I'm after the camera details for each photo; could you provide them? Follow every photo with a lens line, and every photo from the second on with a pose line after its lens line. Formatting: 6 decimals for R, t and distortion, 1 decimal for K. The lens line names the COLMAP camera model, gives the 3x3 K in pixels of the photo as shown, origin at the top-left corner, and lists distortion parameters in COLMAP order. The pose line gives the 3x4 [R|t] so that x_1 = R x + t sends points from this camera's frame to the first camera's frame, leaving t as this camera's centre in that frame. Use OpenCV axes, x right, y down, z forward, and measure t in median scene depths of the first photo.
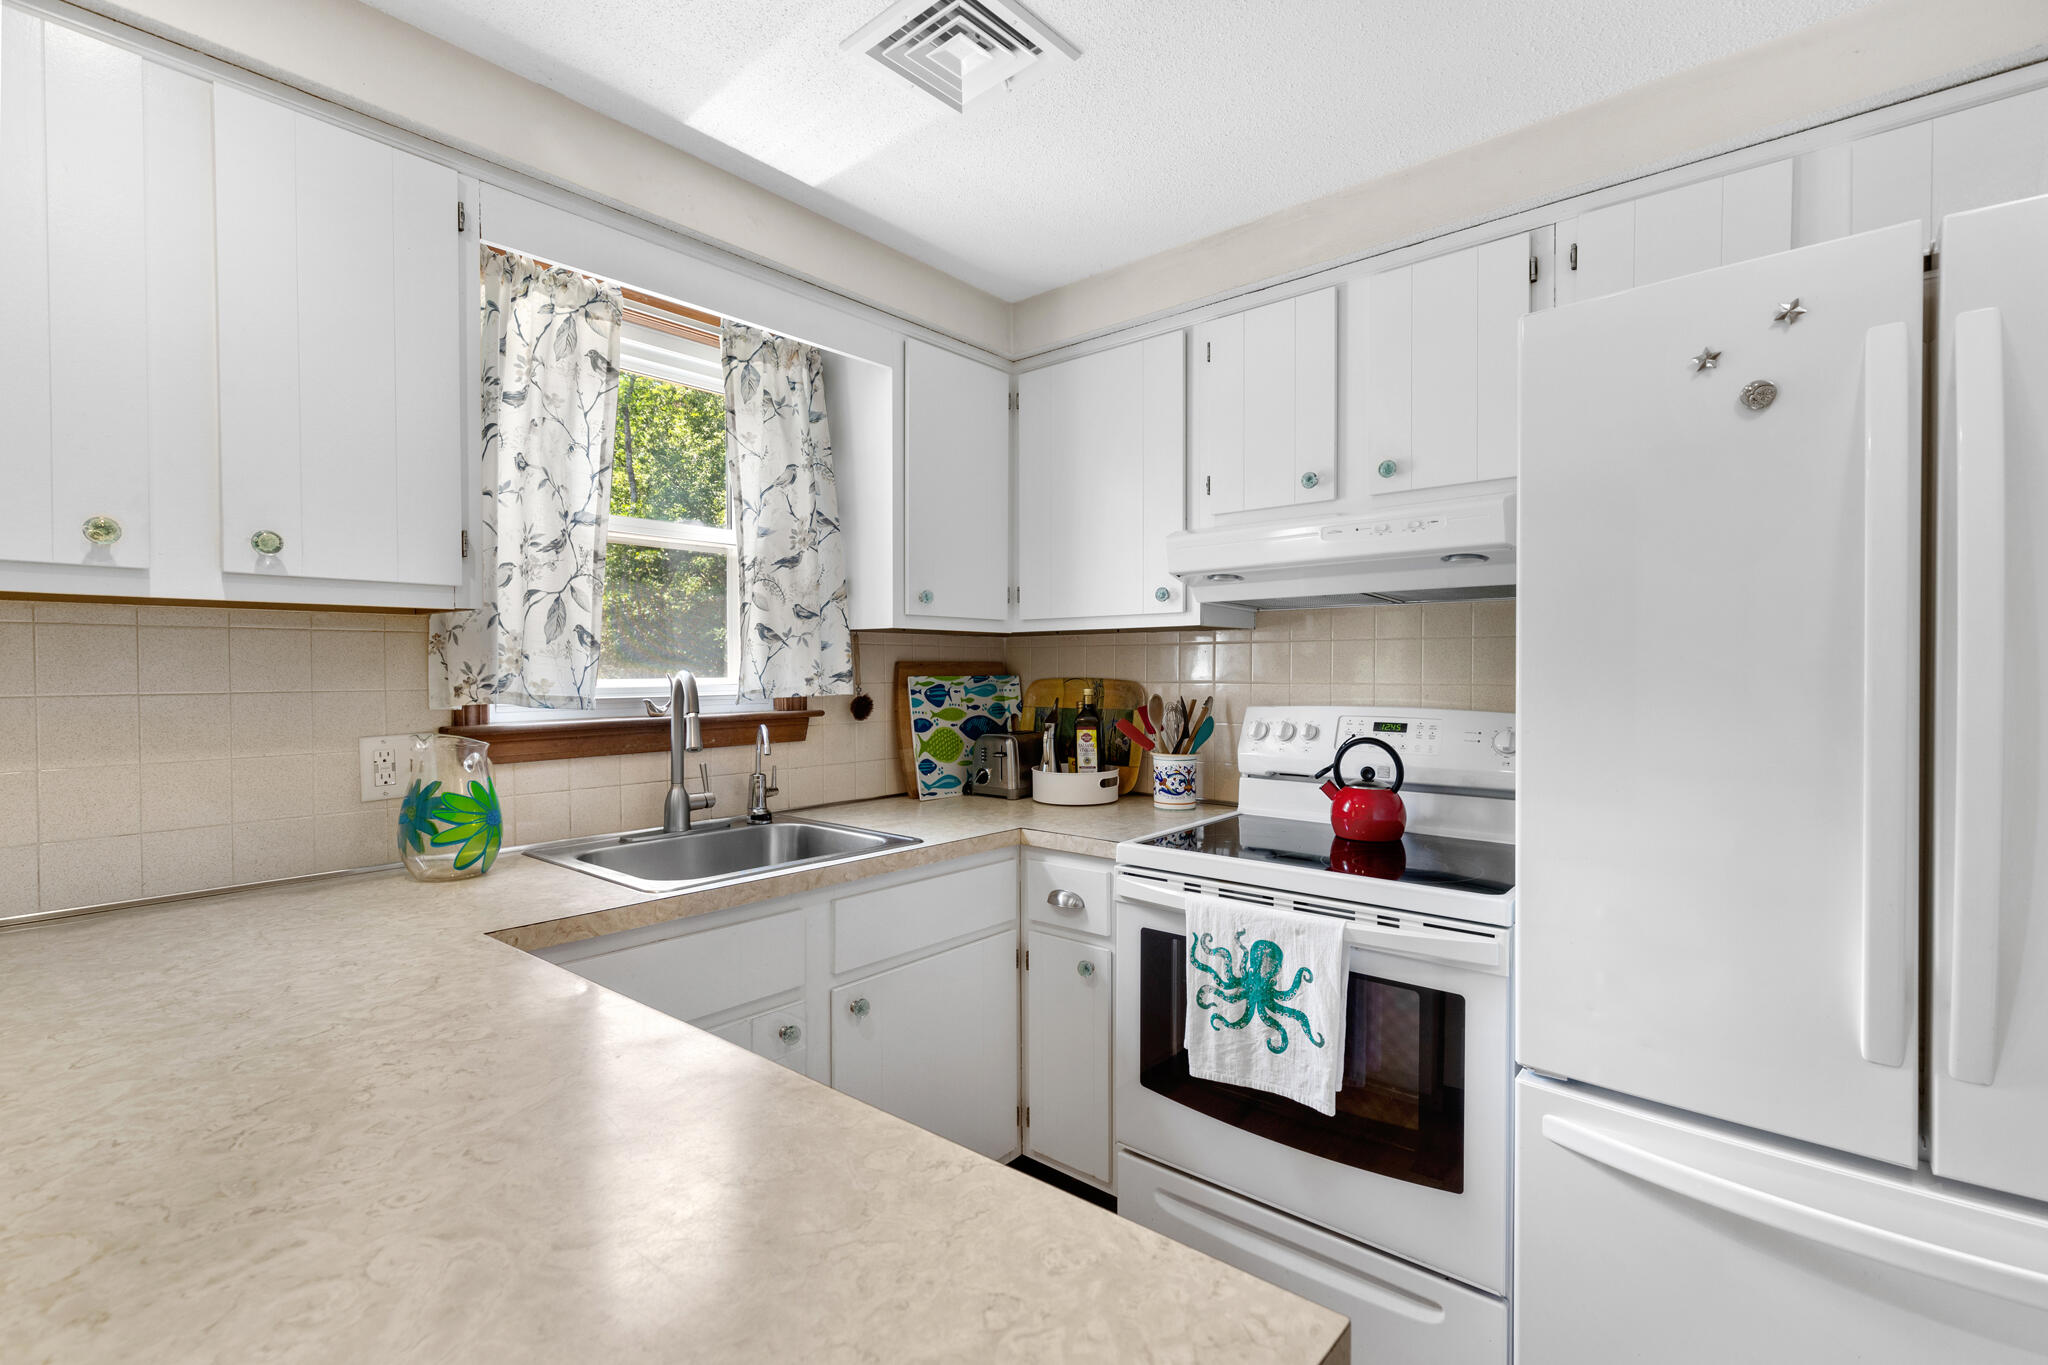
lens RADIAL K [[926.8, 0, 1027.0], [0, 926.8, 681.3], [0, 0, 1]] dist [0.013932, -0.003851]
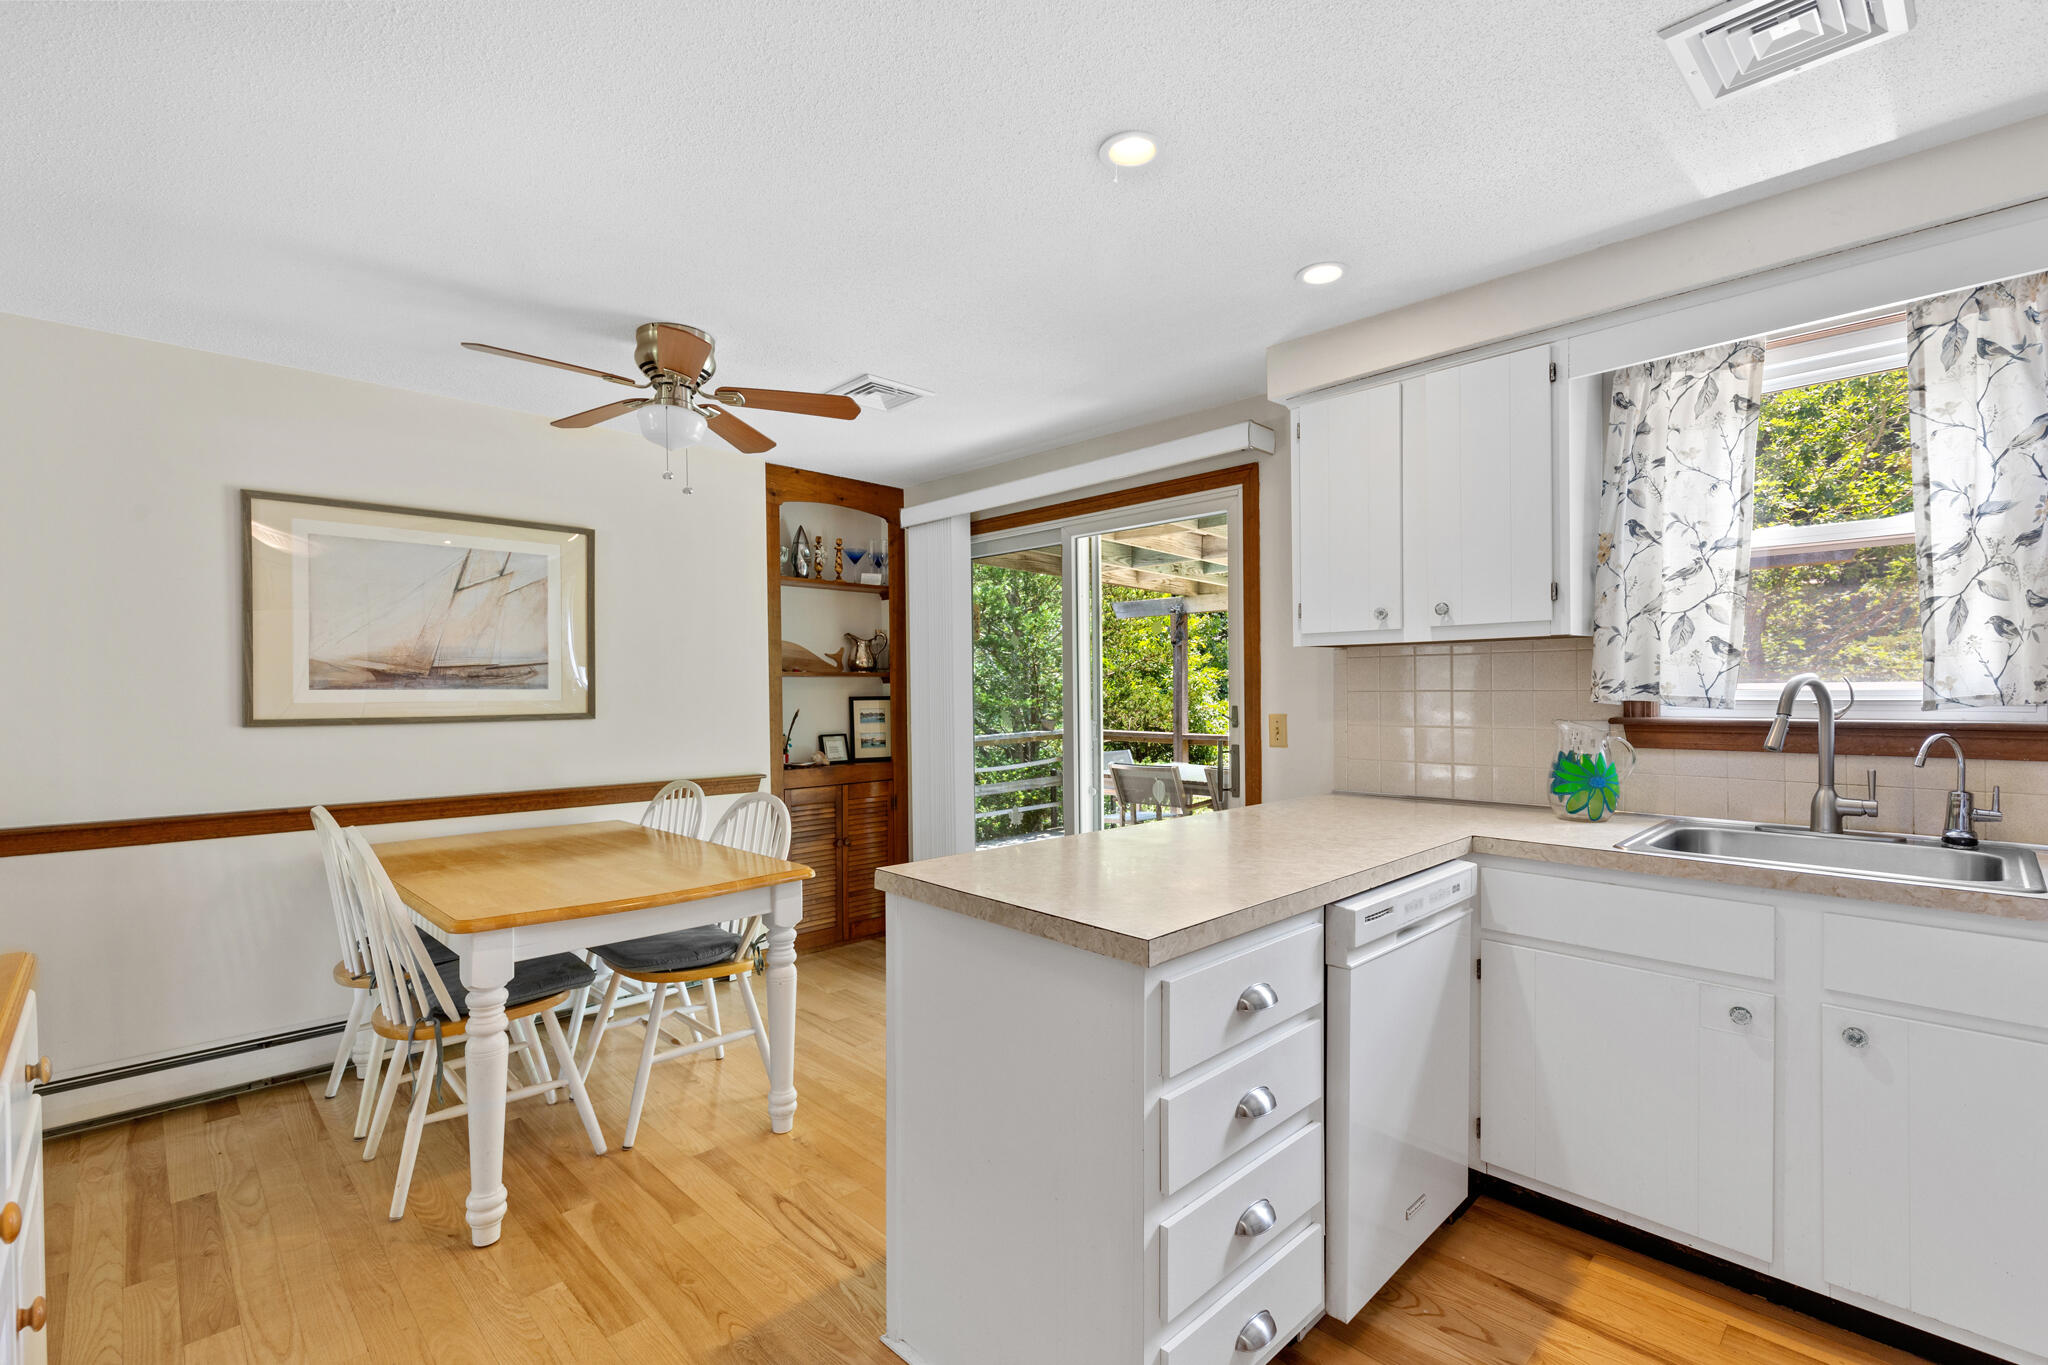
lens RADIAL K [[926.8, 0, 1028.9], [0, 926.8, 691.6], [0, 0, 1]] dist [0.013932, -0.003851]
pose [[-0.089710, 0.010287, -0.995915, 0.714473], [-0.001235, 0.999945, 0.010440, -0.001865], [0.995967, 0.002167, -0.089693, 0.225124]]
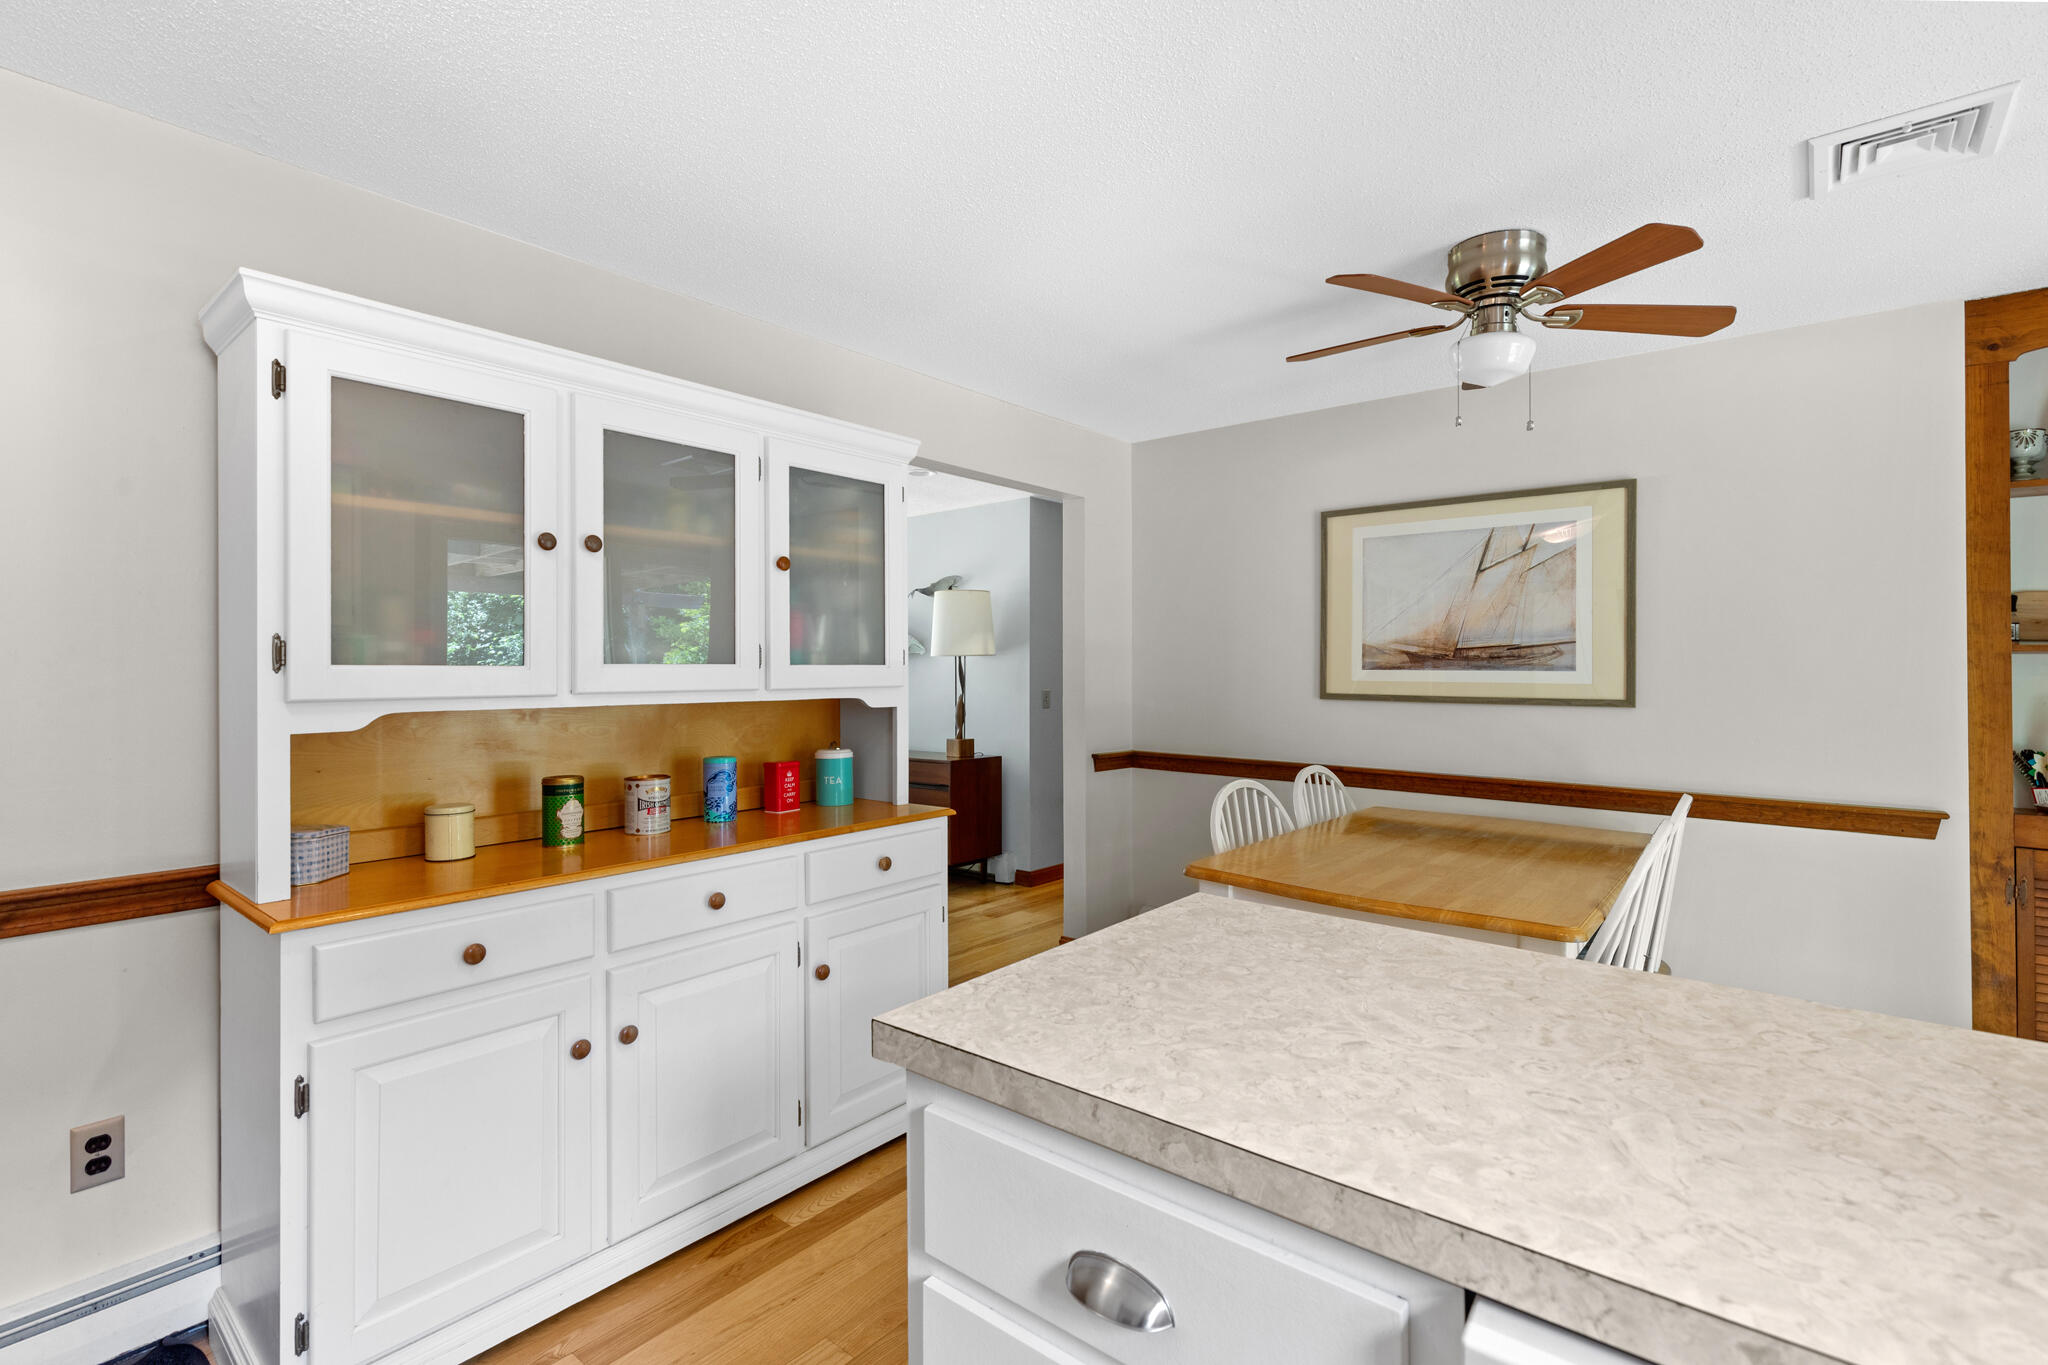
lens RADIAL K [[926.8, 0, 1024.8], [0, 926.8, 677.0], [0, 0, 1]] dist [0.013932, -0.003851]
pose [[-0.999938, 0.003478, -0.010579, 0.016418], [0.003331, 0.999898, 0.013871, -0.001043], [0.010626, 0.013835, -0.999848, 0.700710]]
